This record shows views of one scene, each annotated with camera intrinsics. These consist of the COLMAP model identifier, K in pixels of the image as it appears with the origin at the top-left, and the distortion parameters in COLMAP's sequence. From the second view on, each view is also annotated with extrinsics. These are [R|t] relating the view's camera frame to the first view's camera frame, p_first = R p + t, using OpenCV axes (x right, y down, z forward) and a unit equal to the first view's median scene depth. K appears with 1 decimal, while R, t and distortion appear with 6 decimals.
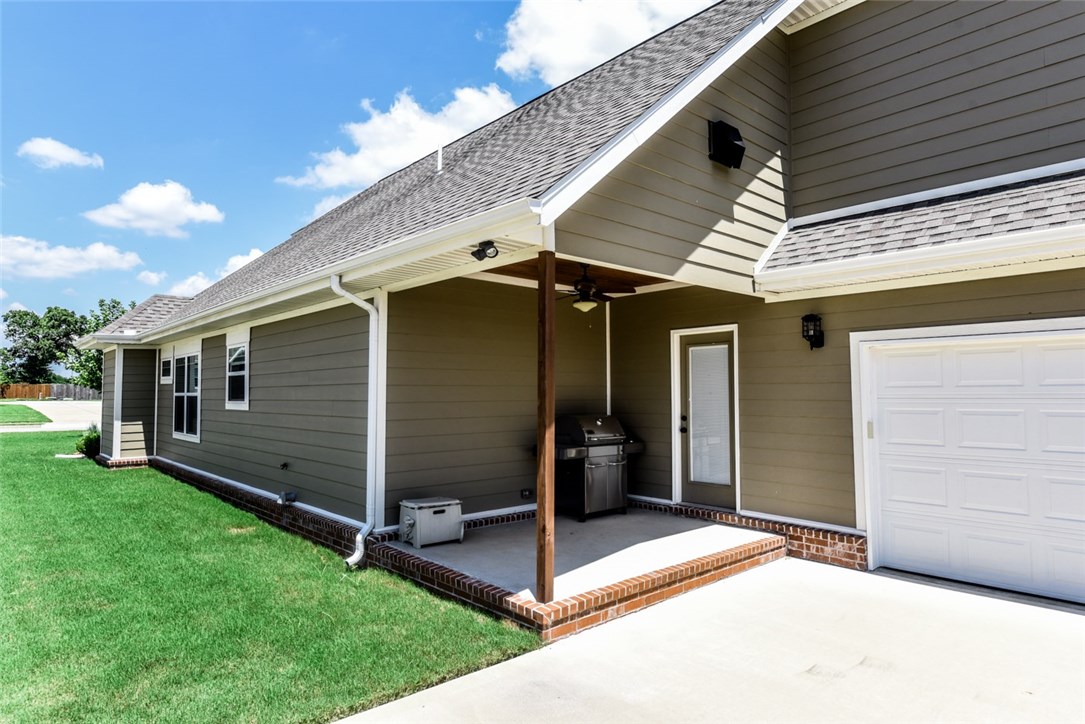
lens RADIAL K [[633.2, 0, 545.8], [0, 633.2, 359.8], [0, 0, 1]] dist [0.014778, -0.001545]
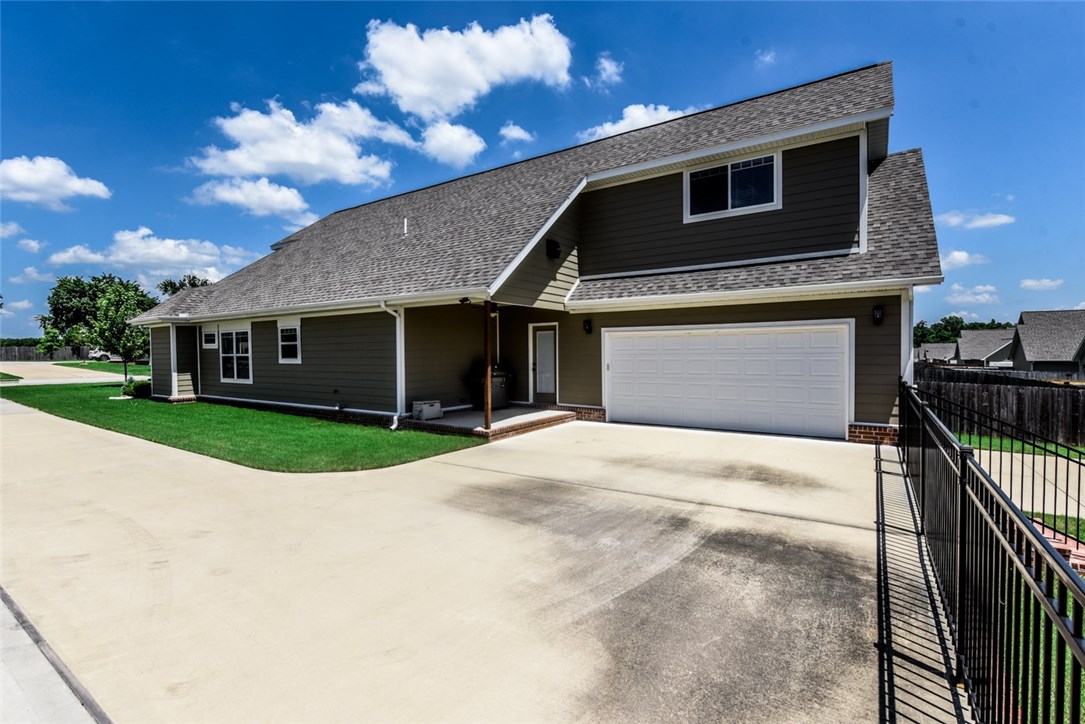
lens RADIAL K [[492.8, 0, 539.3], [0, 492.8, 367.1], [0, 0, 1]] dist [0.003922, 0.000084]
pose [[0.969480, -0.013172, 0.244817, -0.208508], [-0.007033, 0.996650, 0.081477, -0.042238], [-0.245071, -0.080713, 0.966140, -0.743052]]
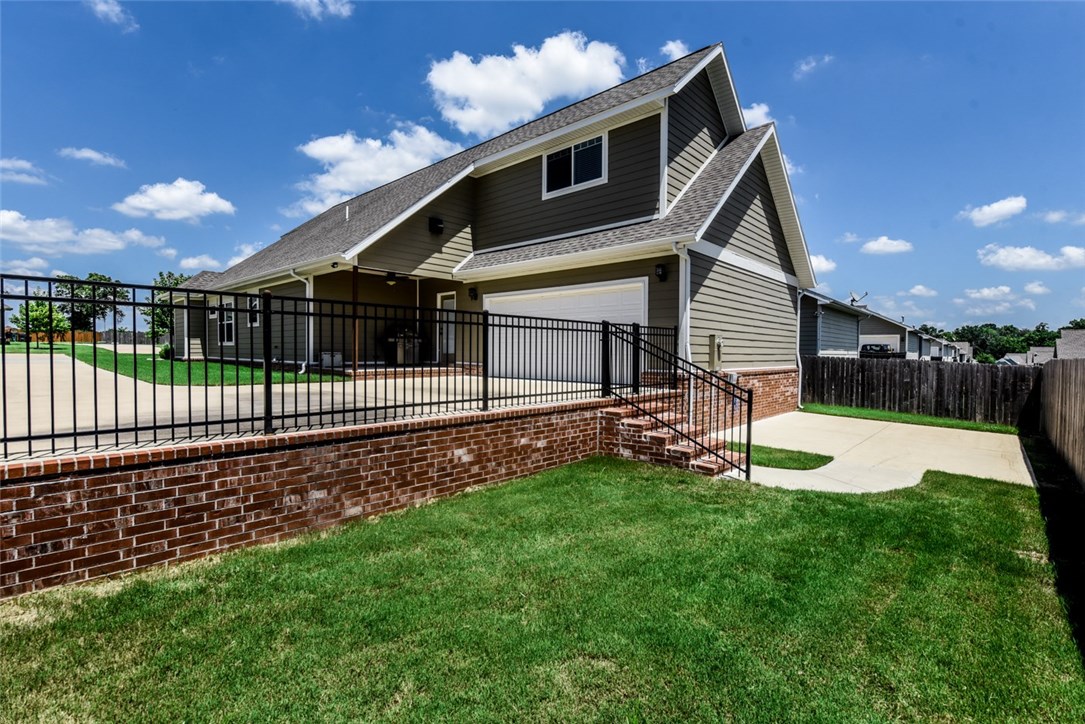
lens RADIAL K [[492.8, 0, 535.4], [0, 492.8, 368.8], [0, 0, 1]] dist [0.003922, 0.000084]
pose [[0.996082, 0.009557, 0.087915, 0.483691], [-0.017103, 0.996192, 0.085491, 0.088012], [-0.086764, -0.086659, 0.992453, -1.139853]]
